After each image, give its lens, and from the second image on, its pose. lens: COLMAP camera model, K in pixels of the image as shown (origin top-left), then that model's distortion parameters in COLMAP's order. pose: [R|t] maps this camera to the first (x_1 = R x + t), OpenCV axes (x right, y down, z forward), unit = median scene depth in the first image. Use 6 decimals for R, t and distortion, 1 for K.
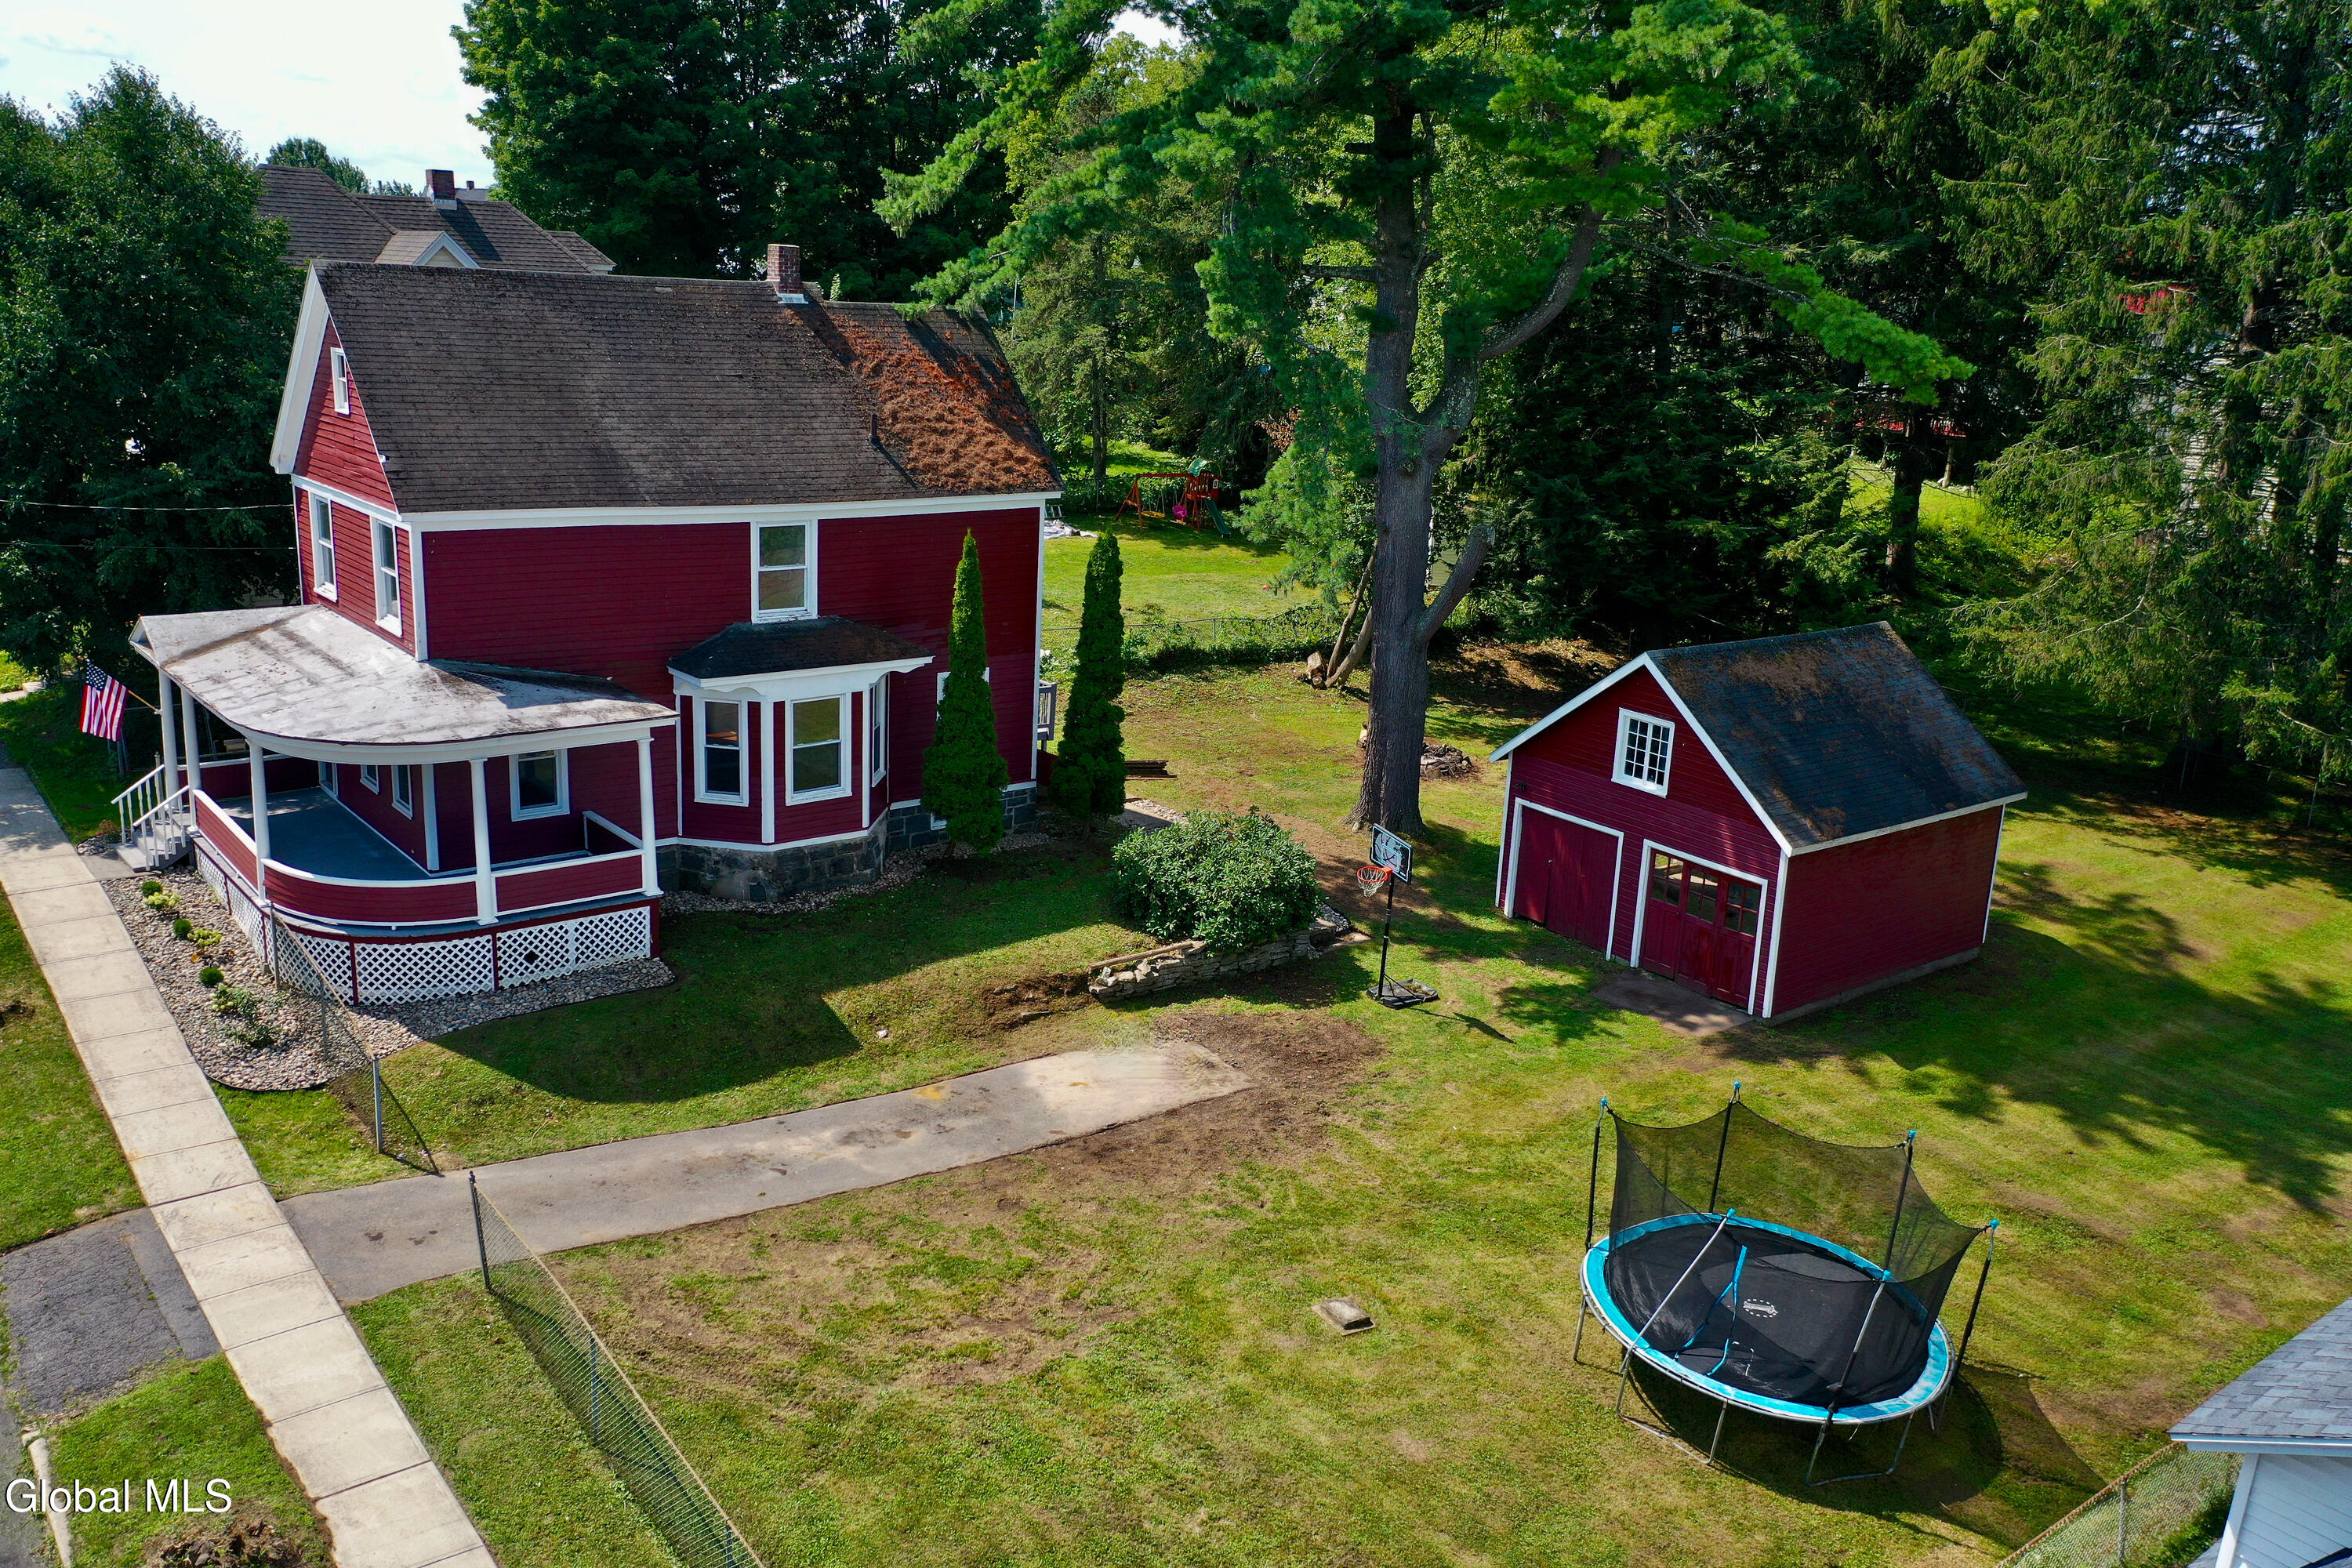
lens RADIAL K [[1861.4, 0, 1166.7], [0, 1861.4, 785.0], [0, 0, 1]] dist [0.012407, 0.000823]
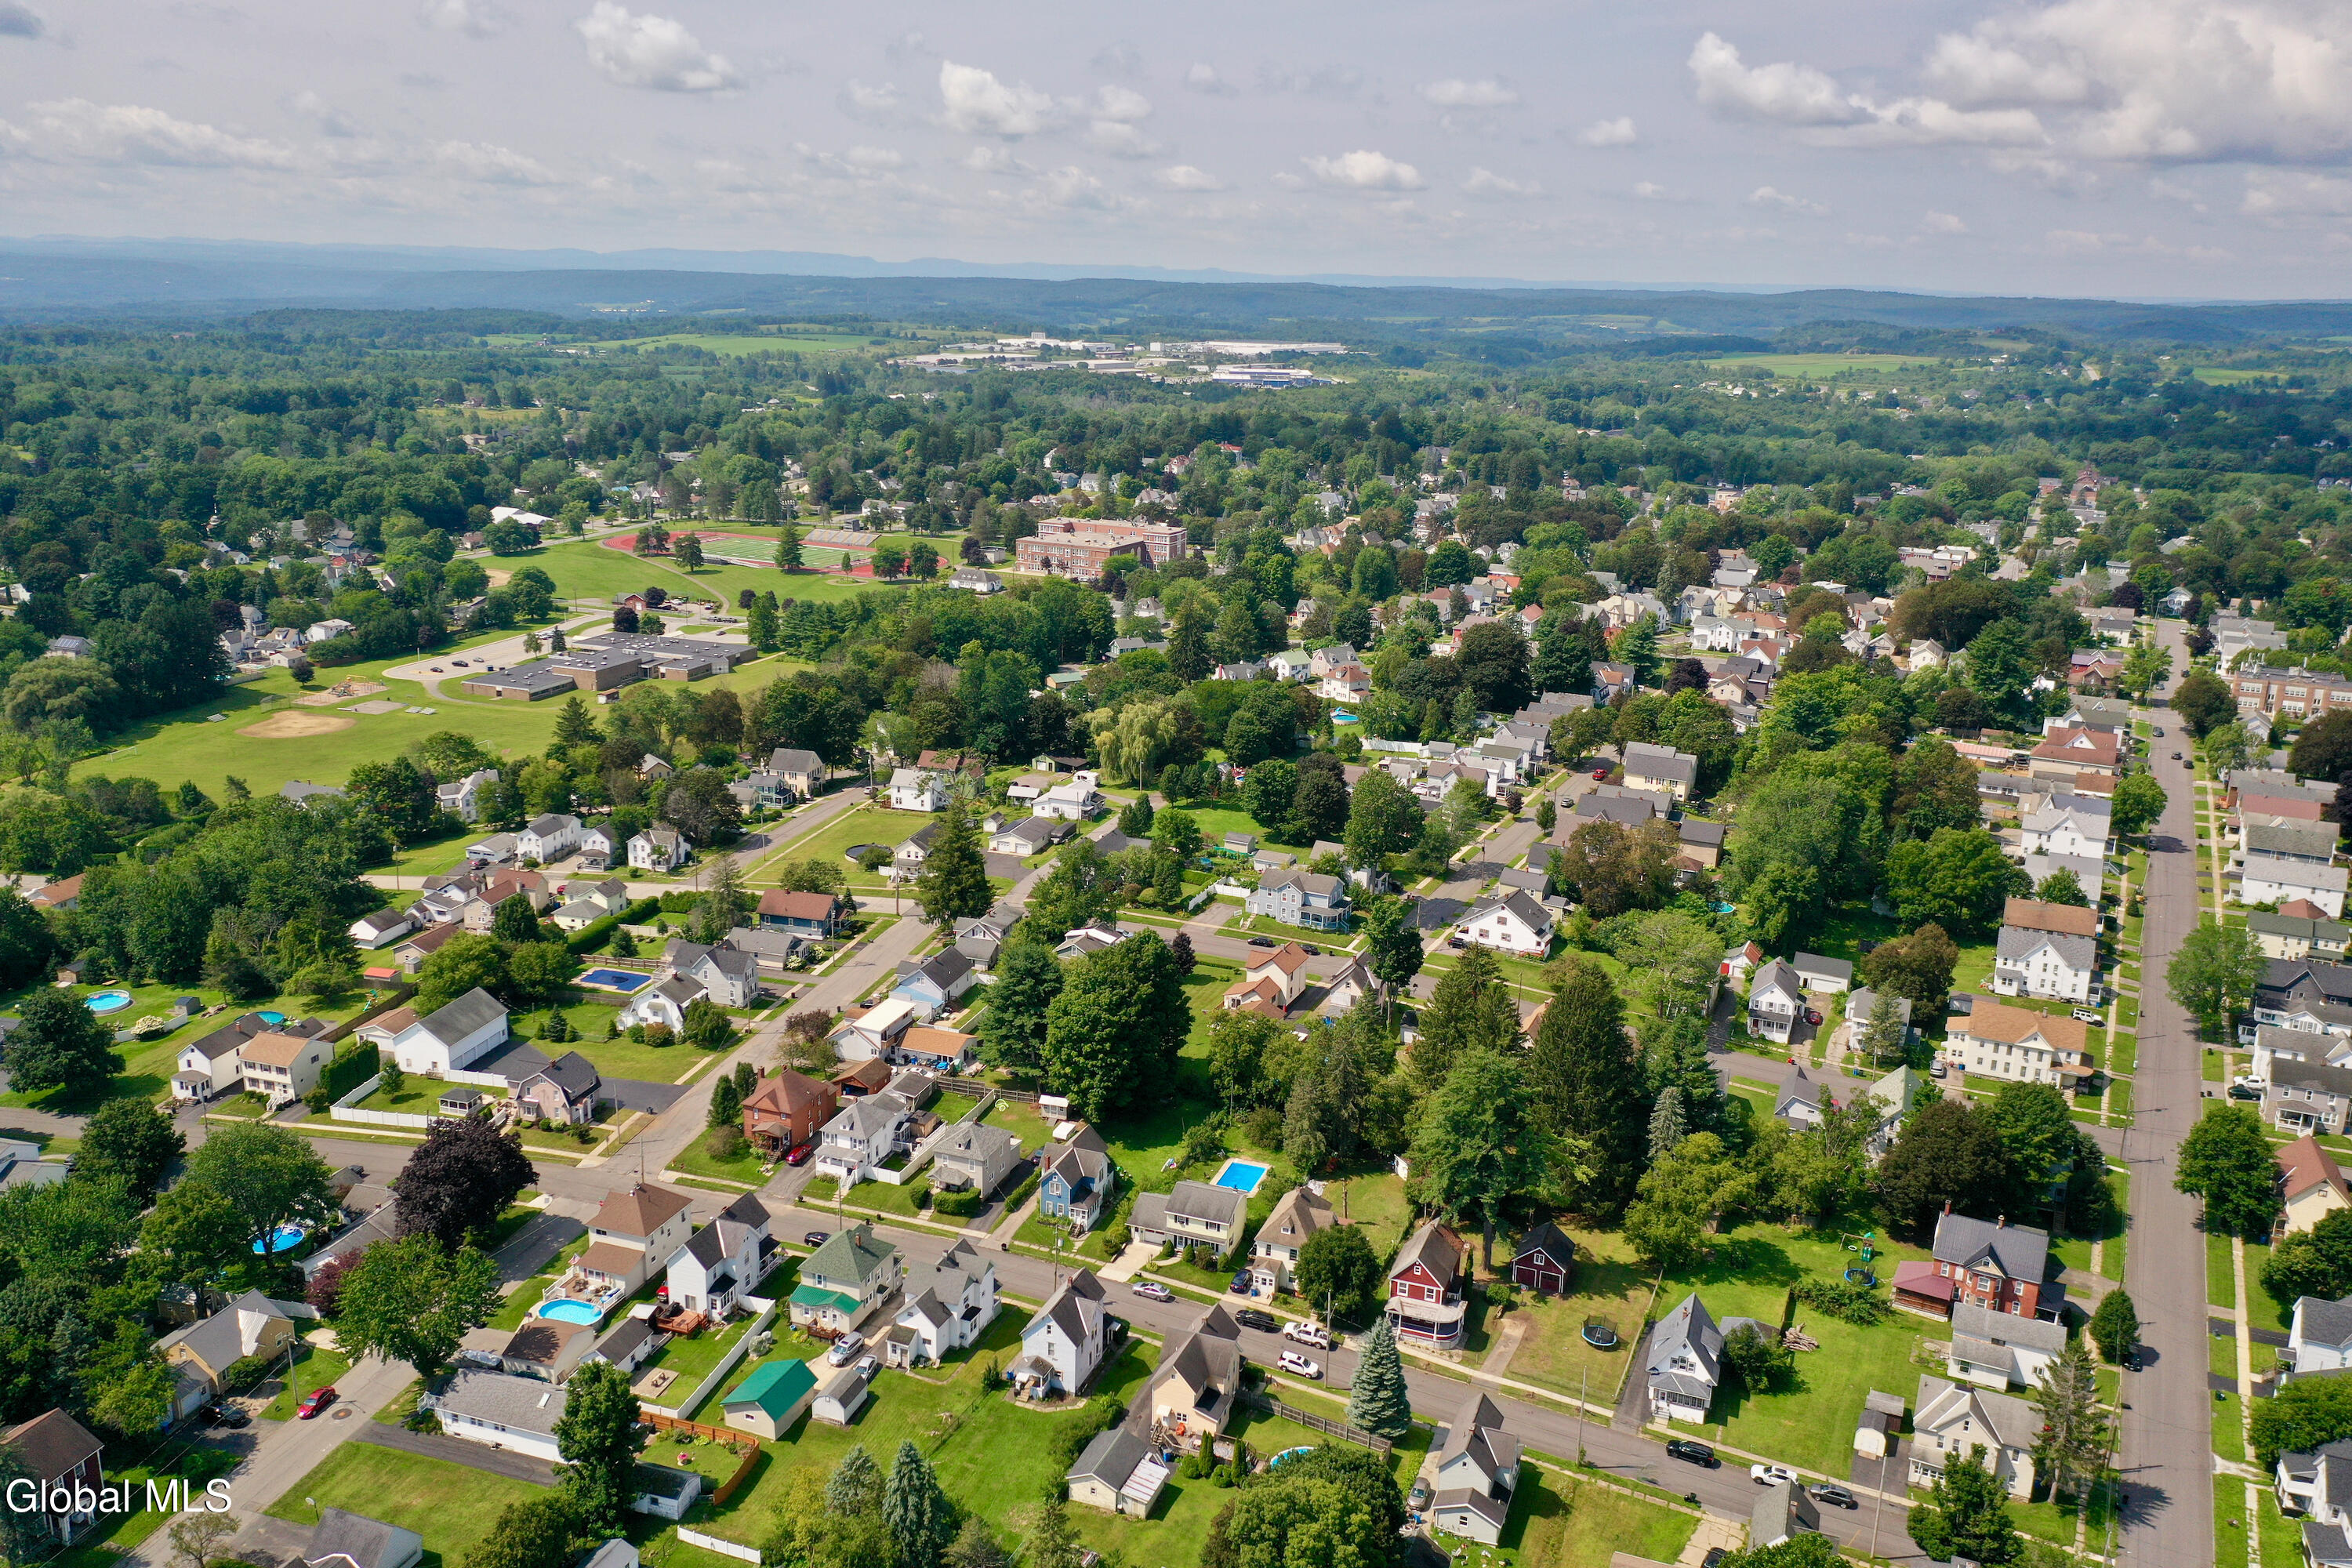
lens RADIAL K [[1861.4, 0, 1200.7], [0, 1861.4, 776.8], [0, 0, 1]] dist [0.012407, 0.000823]
pose [[0.851588, -0.152753, 0.501463, -4.381297], [0.147283, 0.987790, 0.050778, -2.534913], [-0.503097, 0.030615, 0.863688, -4.822431]]
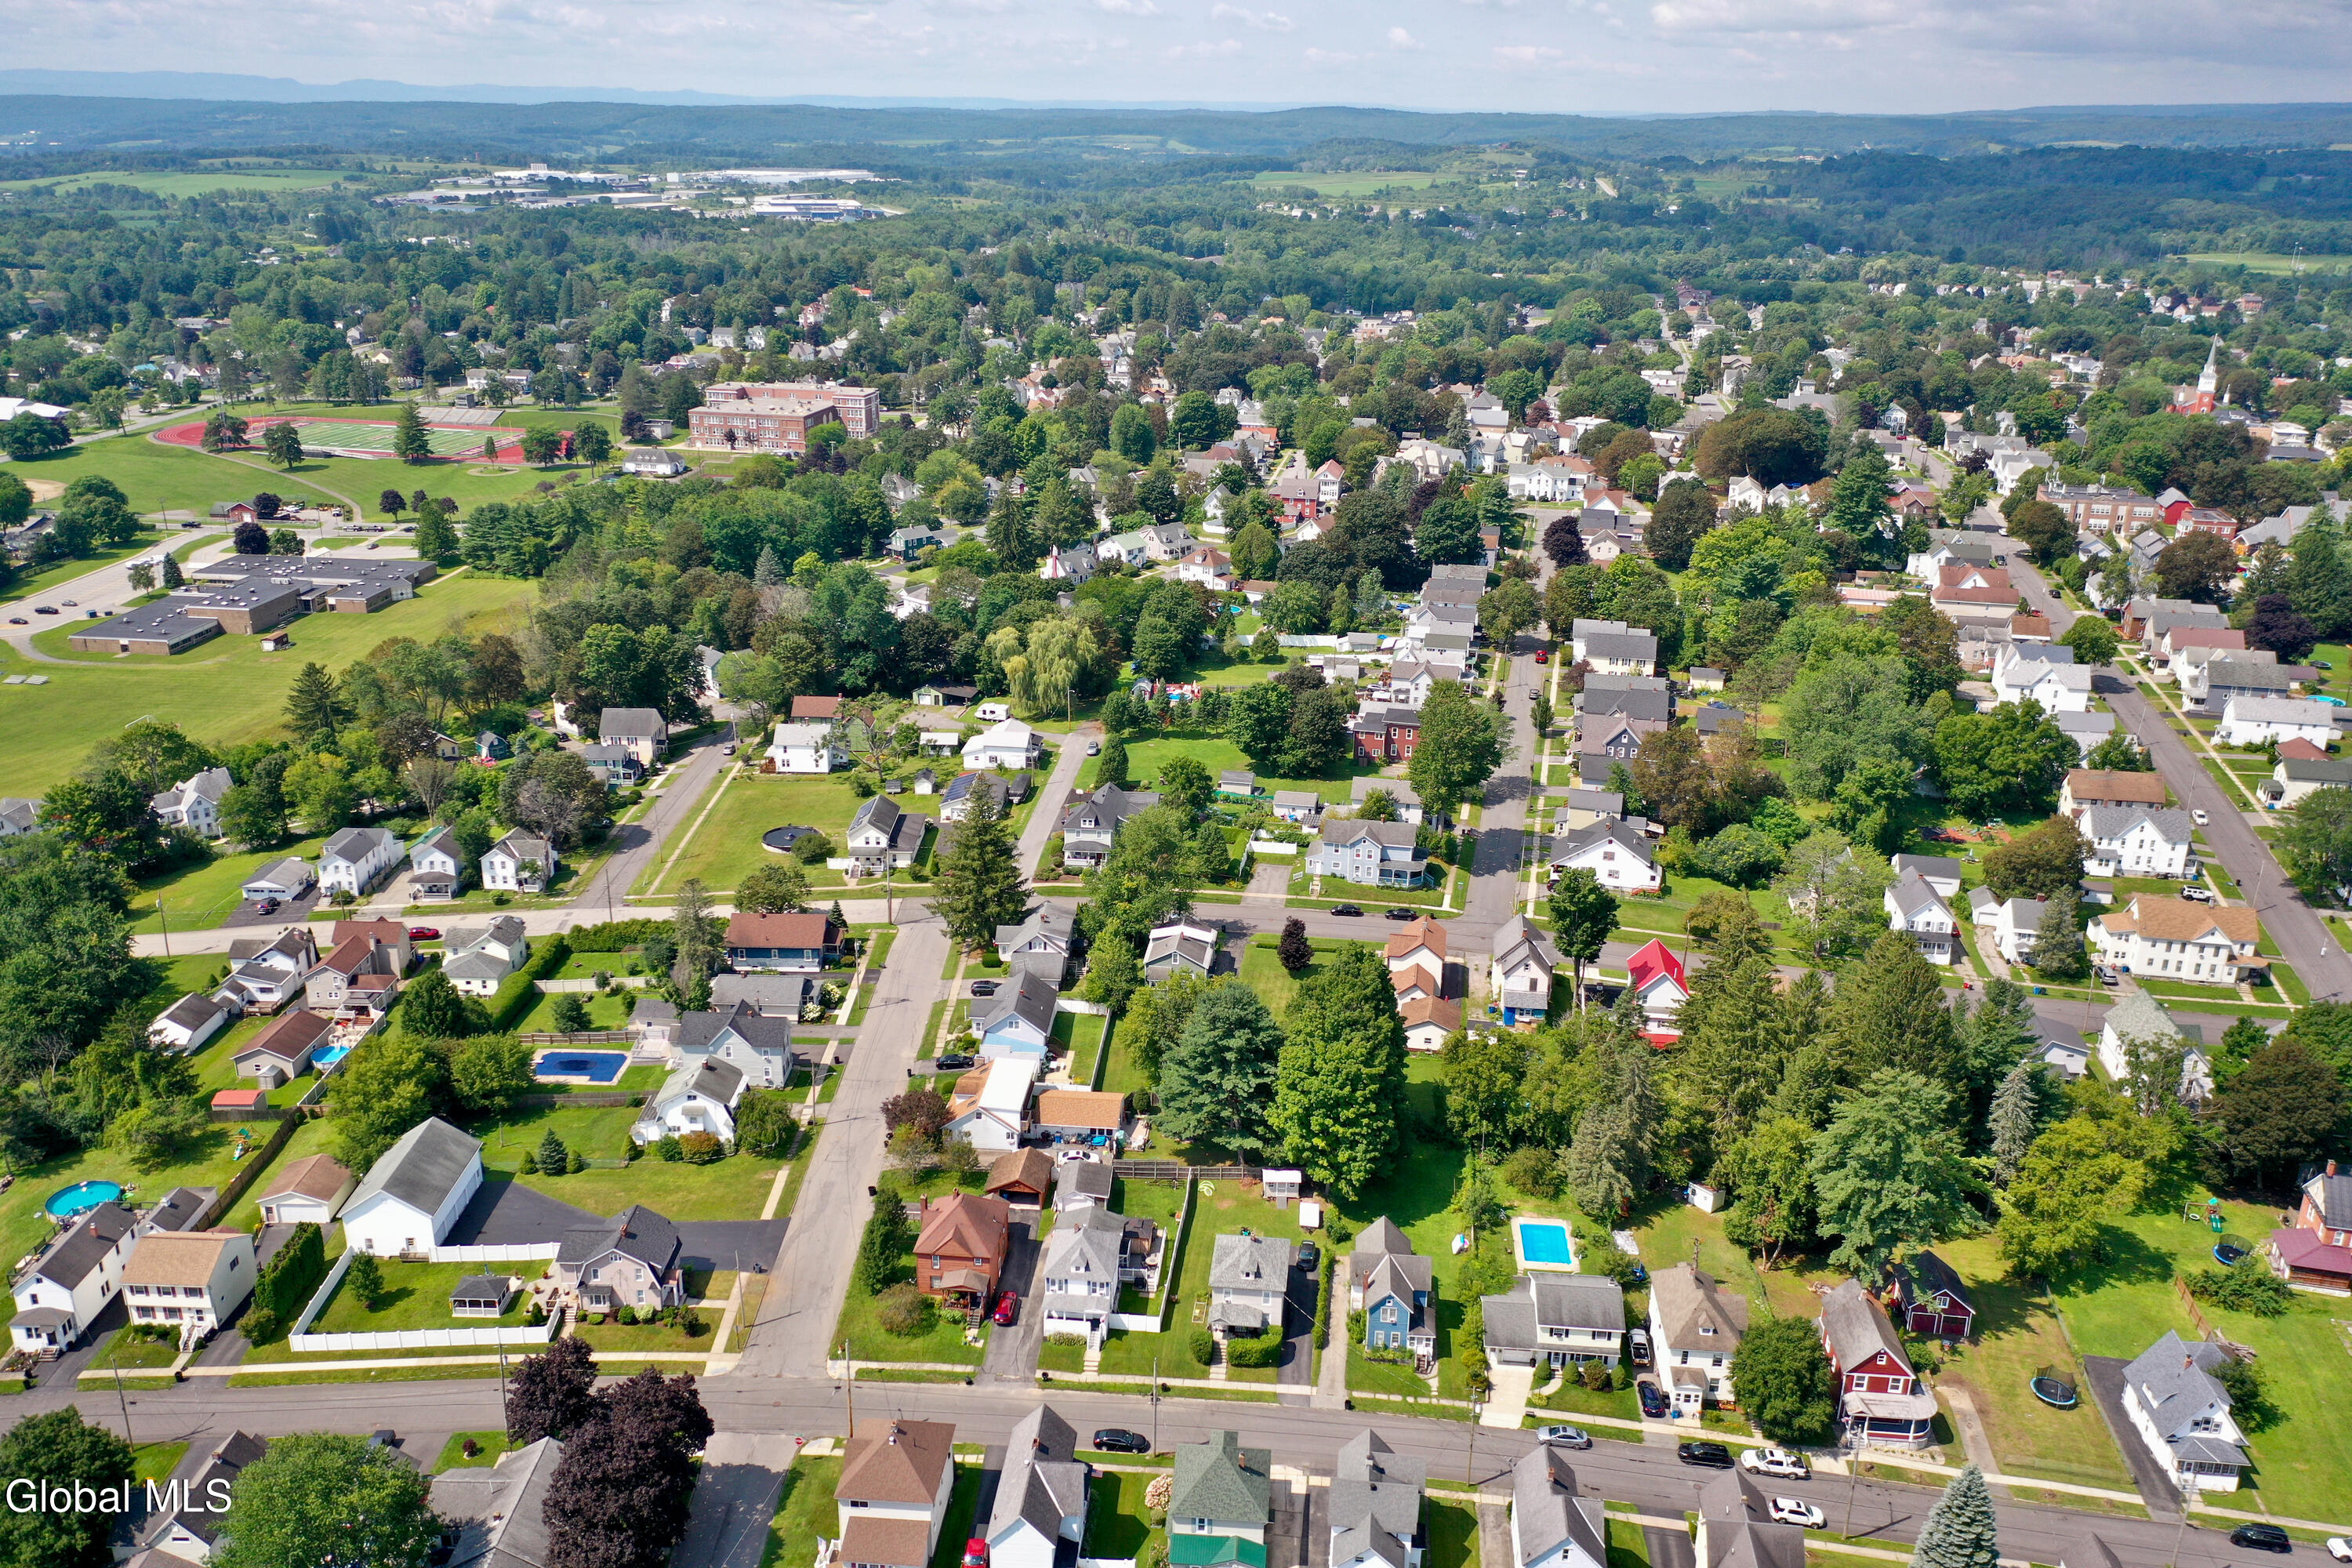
lens RADIAL K [[1861.4, 0, 1199.0], [0, 1861.4, 779.9], [0, 0, 1]] dist [0.012407, 0.000823]
pose [[0.690048, -0.272413, 0.670541, -5.222372], [0.204434, 0.962099, 0.180480, -3.378291], [-0.694292, 0.012541, 0.719584, -1.757033]]
